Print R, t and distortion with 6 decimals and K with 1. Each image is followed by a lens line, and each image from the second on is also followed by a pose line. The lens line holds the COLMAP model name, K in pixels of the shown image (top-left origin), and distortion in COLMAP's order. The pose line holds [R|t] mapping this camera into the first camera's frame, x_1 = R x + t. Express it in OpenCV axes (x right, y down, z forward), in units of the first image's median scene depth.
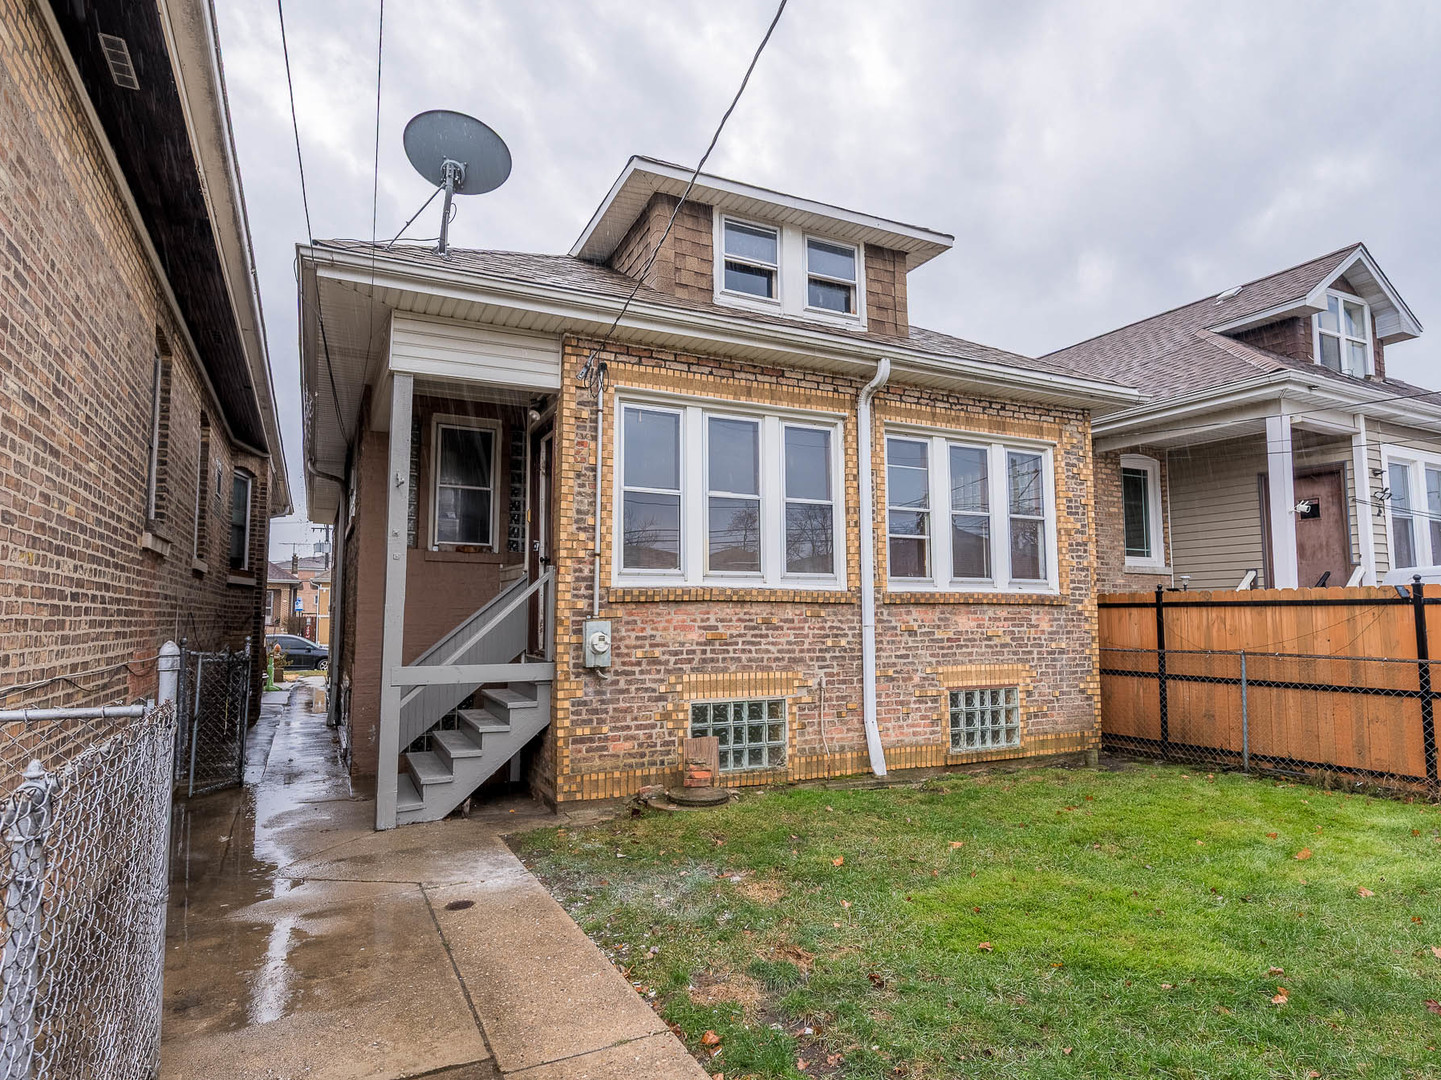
lens RADIAL K [[801.7, 0, 720.5], [0, 801.7, 540.0], [0, 0, 1]] dist [-0.004839, -0.002100]
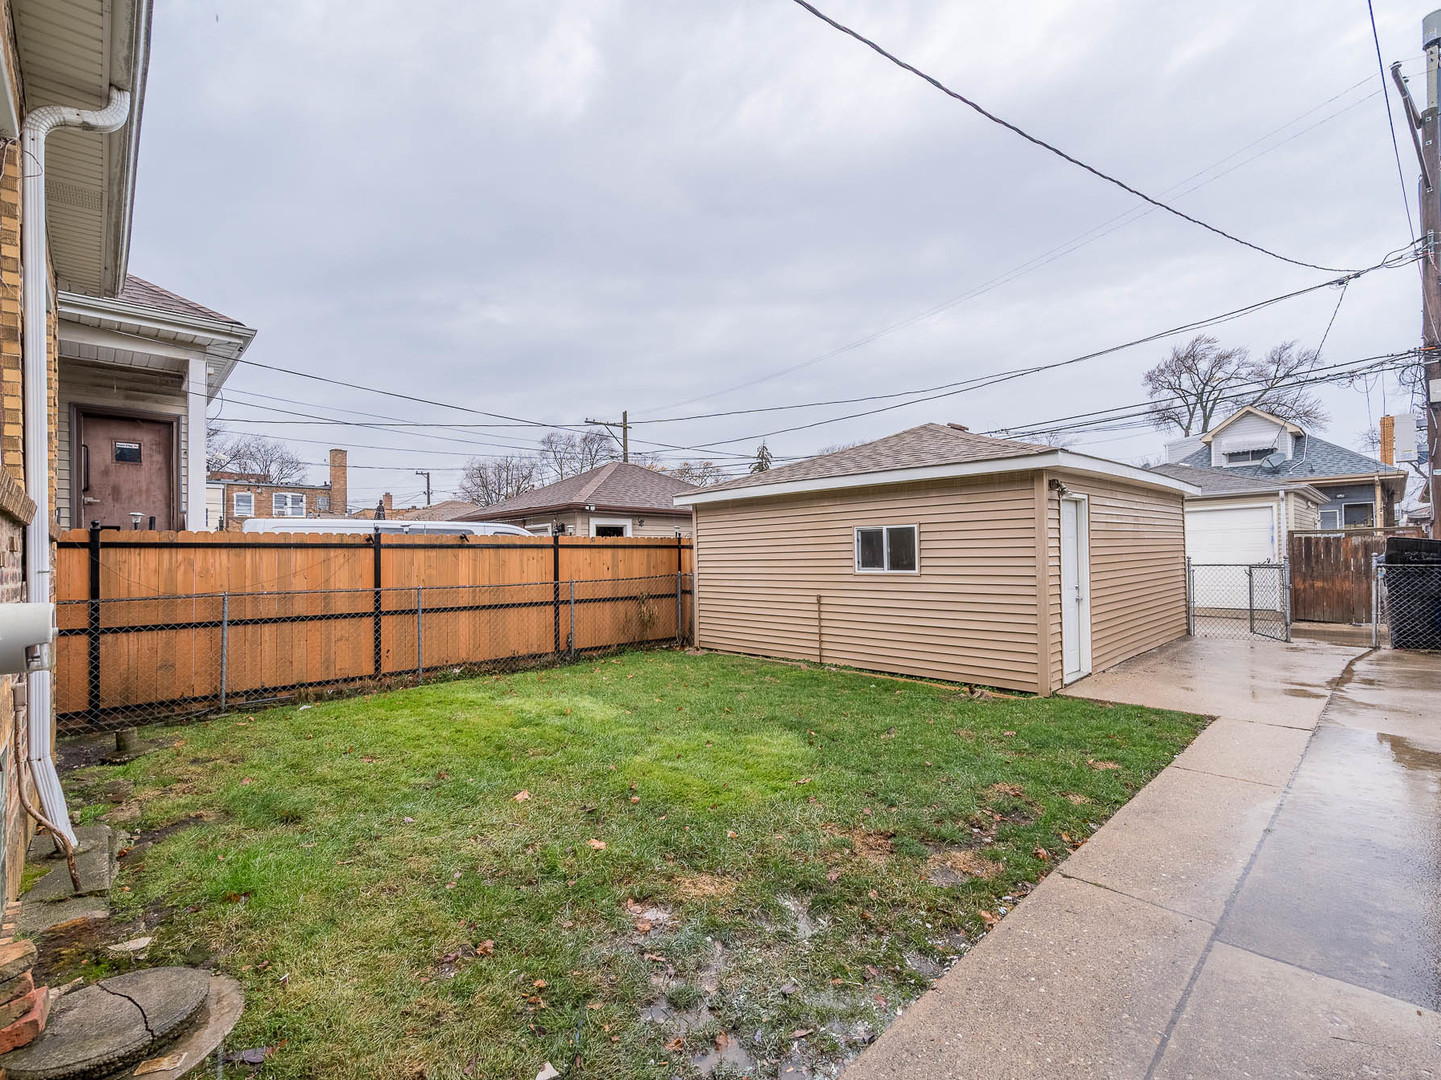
lens RADIAL K [[660.1, 0, 725.9], [0, 660.1, 549.7], [0, 0, 1]] dist [-0.000126, 0.000373]
pose [[-0.312210, 0.008087, 0.949979, -0.336822], [-0.083315, 0.995878, -0.035859, 0.065380], [-0.946353, -0.090344, -0.310249, 0.694608]]
